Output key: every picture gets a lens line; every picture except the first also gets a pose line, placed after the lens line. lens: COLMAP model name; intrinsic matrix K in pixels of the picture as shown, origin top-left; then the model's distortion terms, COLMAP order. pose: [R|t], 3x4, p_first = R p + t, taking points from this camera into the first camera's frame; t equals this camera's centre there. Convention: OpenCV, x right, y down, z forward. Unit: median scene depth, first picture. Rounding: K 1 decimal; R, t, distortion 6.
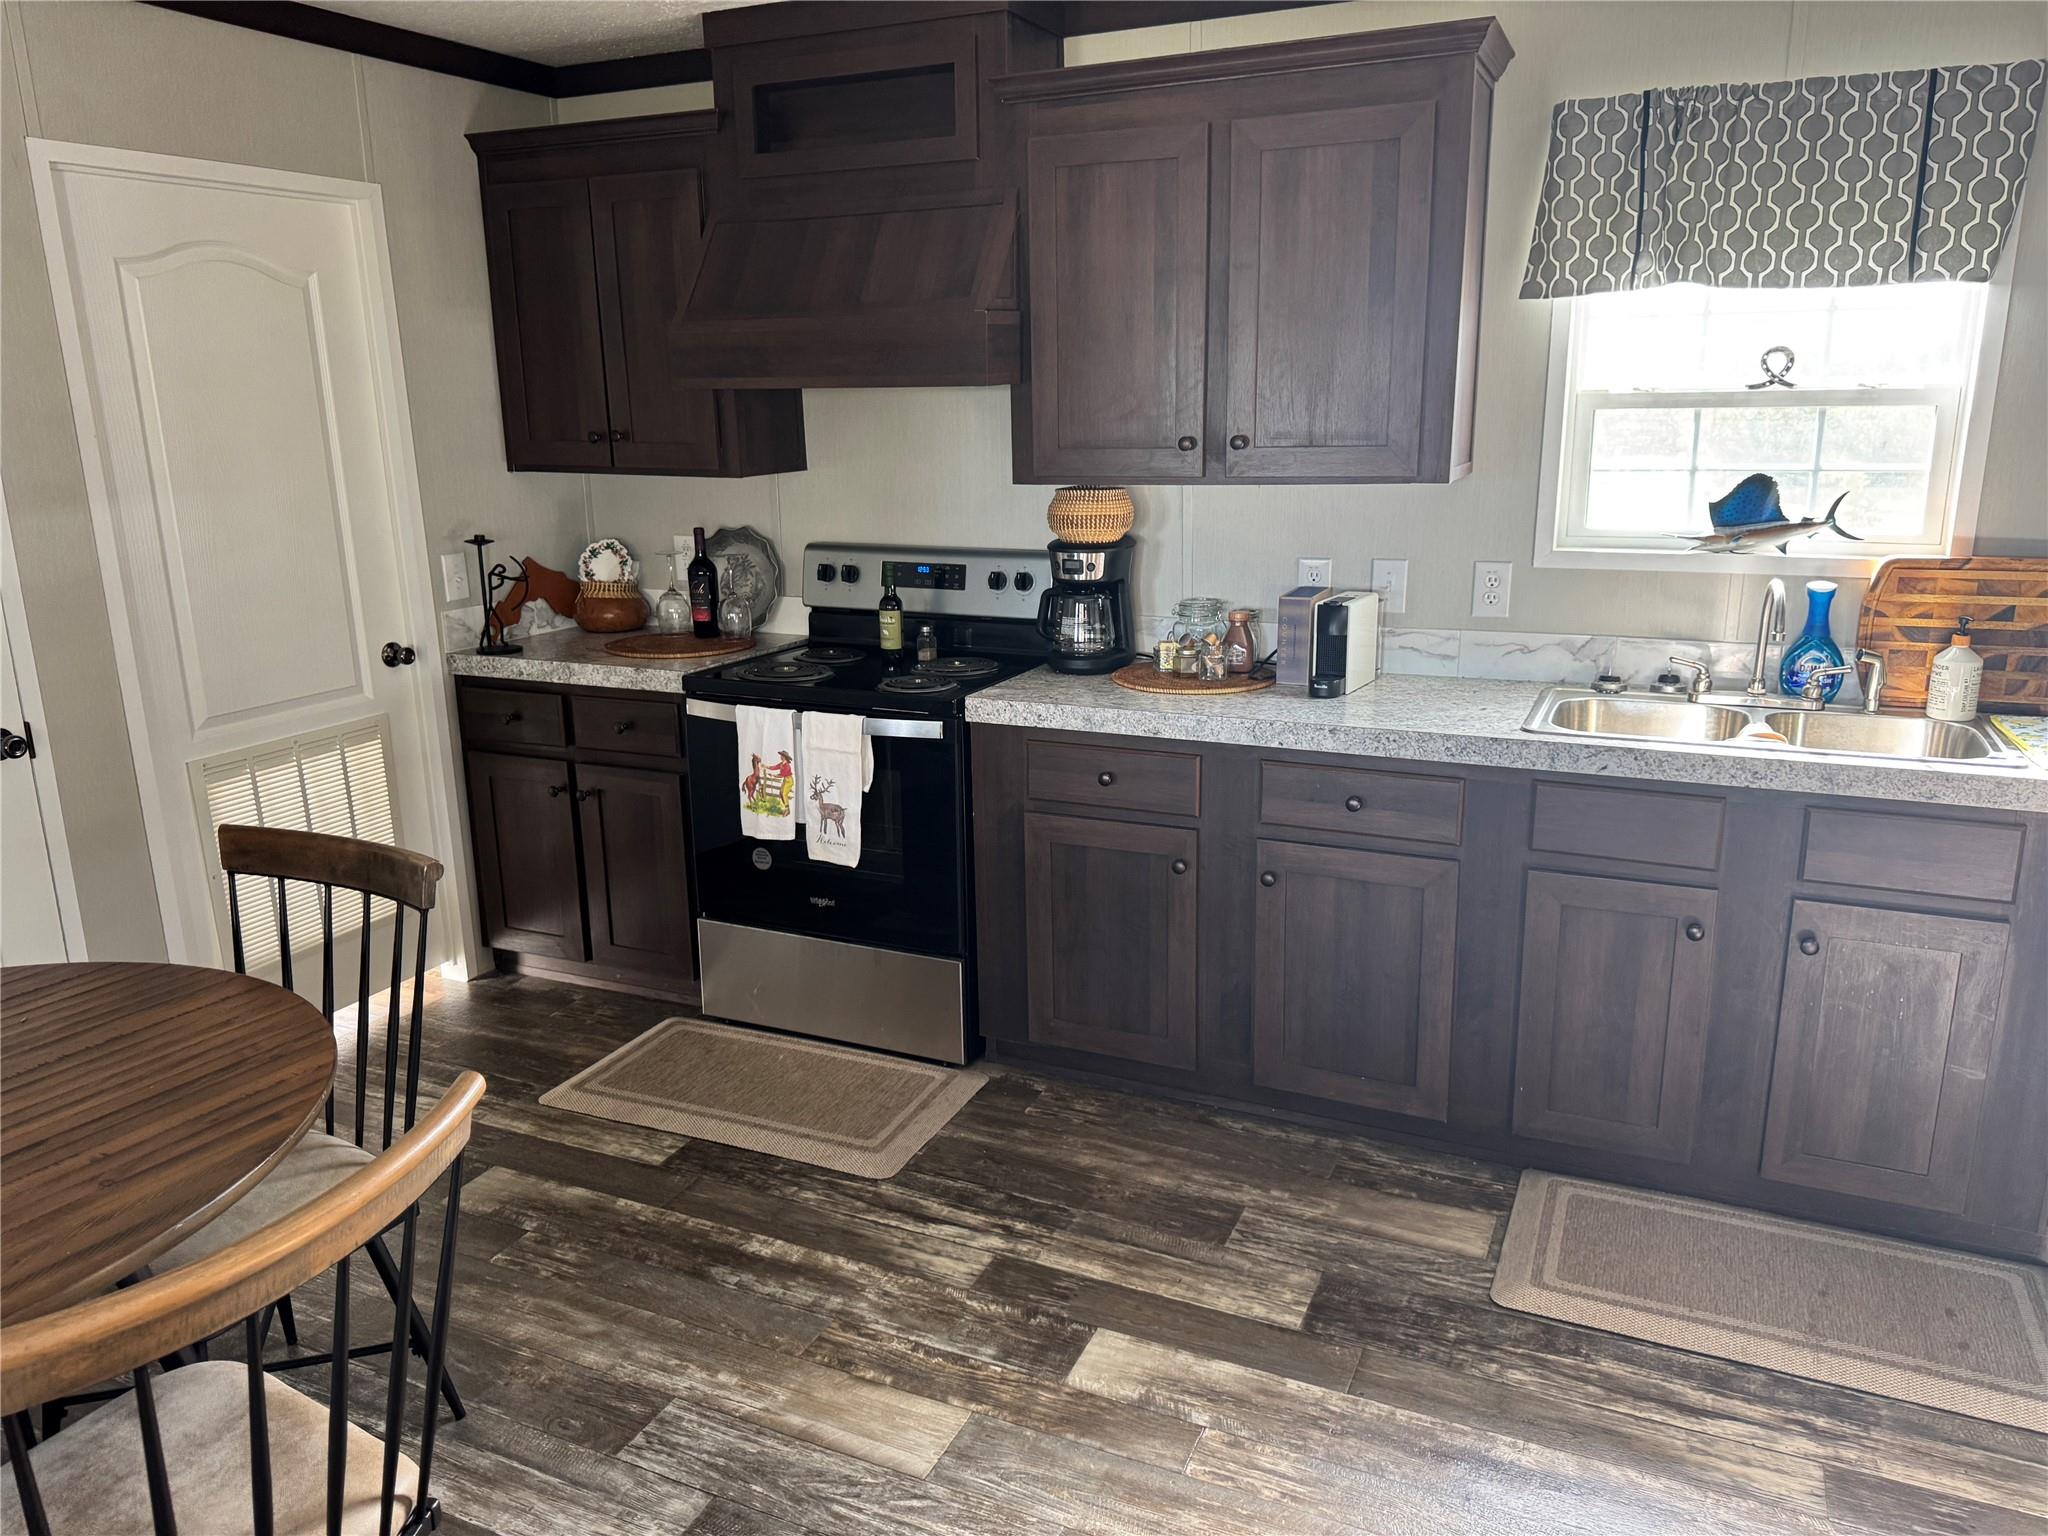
lens RADIAL K [[1465.9, 0, 1031.5], [0, 1465.9, 778.2], [0, 0, 1]] dist [0.000105, -0.004593]
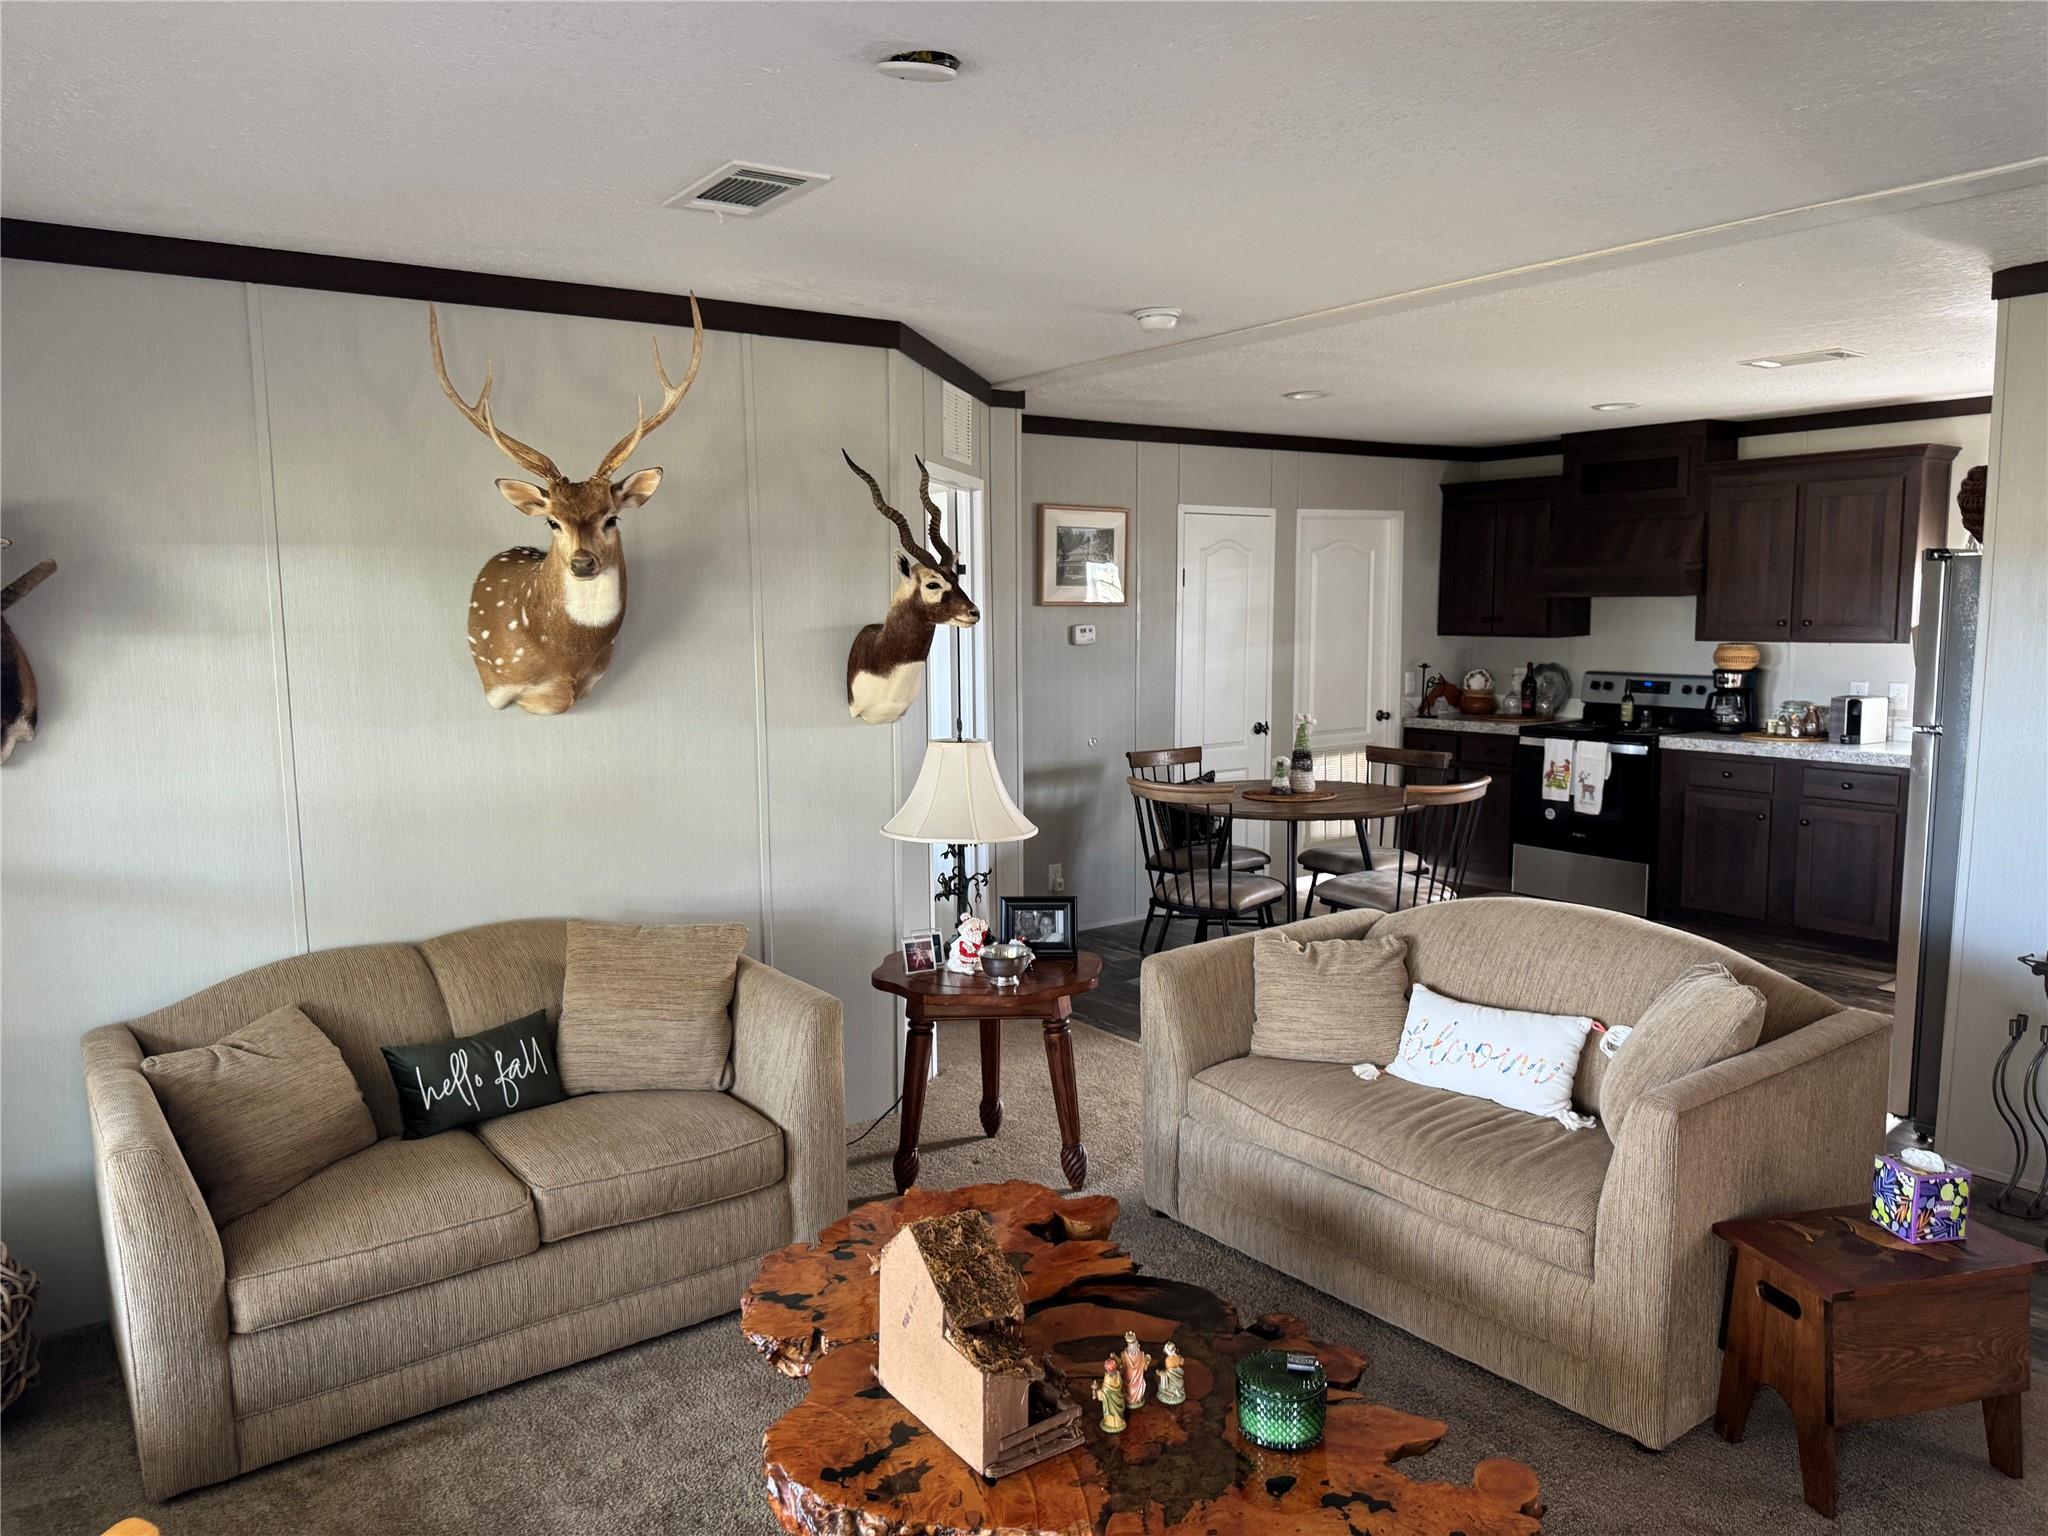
lens RADIAL K [[1462.4, 0, 1020.8], [0, 1462.4, 806.2], [0, 0, 1]] dist [0.202357, -0.386812]
pose [[0.875905, 0.069227, -0.477491, 0.181451], [-0.119358, 0.989983, -0.075421, 0.308610], [0.467487, 0.123054, 0.875394, -1.296312]]
